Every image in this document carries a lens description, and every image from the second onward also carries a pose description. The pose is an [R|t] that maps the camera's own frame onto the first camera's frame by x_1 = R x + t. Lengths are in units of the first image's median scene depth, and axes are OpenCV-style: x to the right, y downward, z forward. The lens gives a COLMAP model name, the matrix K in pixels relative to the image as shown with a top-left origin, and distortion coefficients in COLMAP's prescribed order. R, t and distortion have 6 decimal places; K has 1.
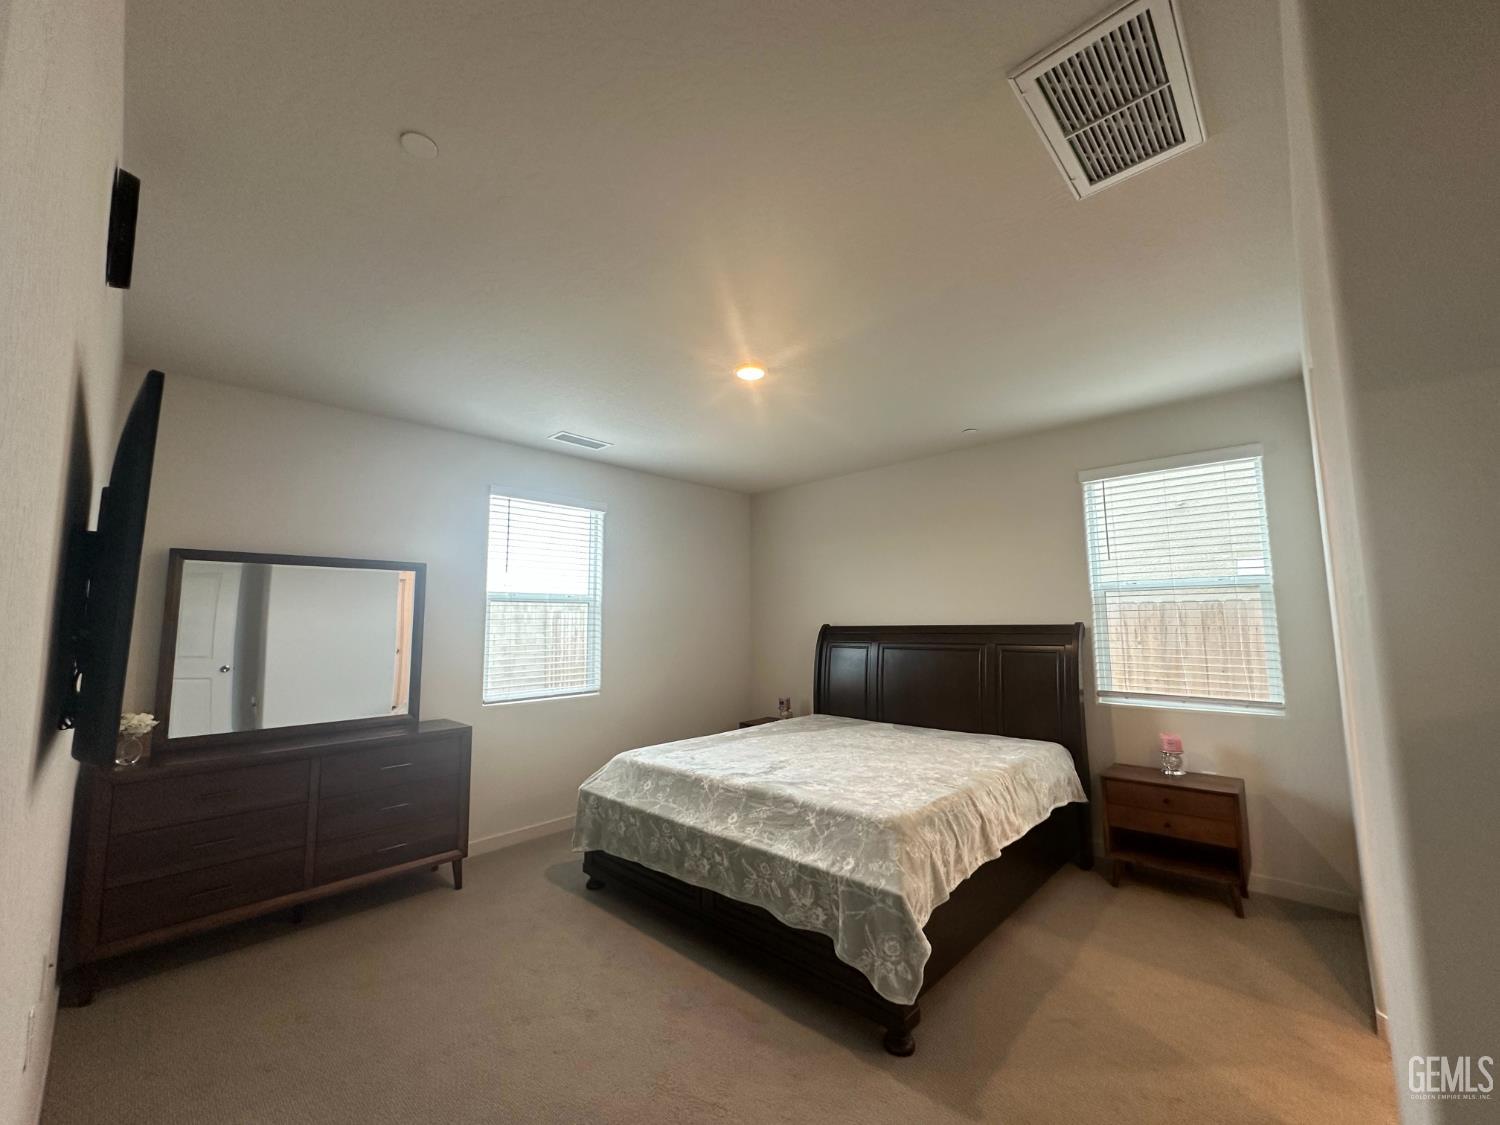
lens RADIAL K [[607.0, 0, 755.5], [0, 607.0, 557.0], [0, 0, 1]] dist [-0.005472, 0.001566]
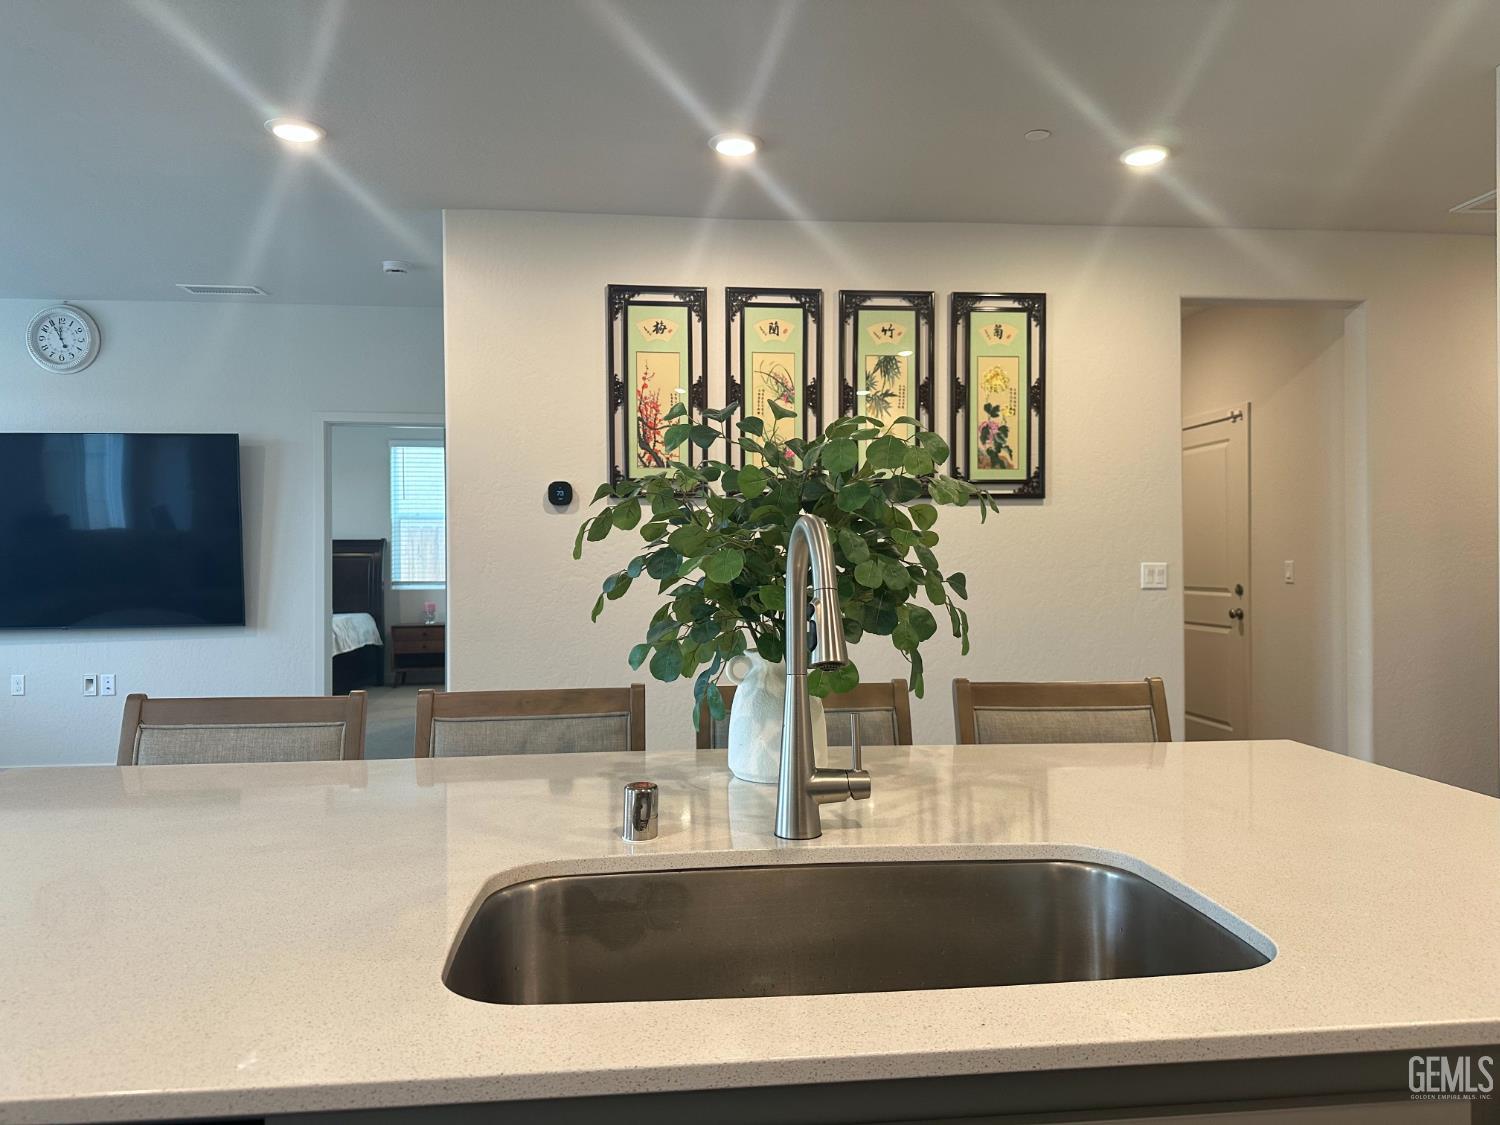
lens RADIAL K [[1045.5, 0, 758.0], [0, 1045.5, 553.9], [0, 0, 1]] dist [0.030791, -0.030597]
pose [[0.656138, 0.006493, 0.754613, -0.928540], [-0.084801, 0.994264, 0.065179, -0.117132], [-0.749861, -0.106759, 0.652925, -1.586076]]
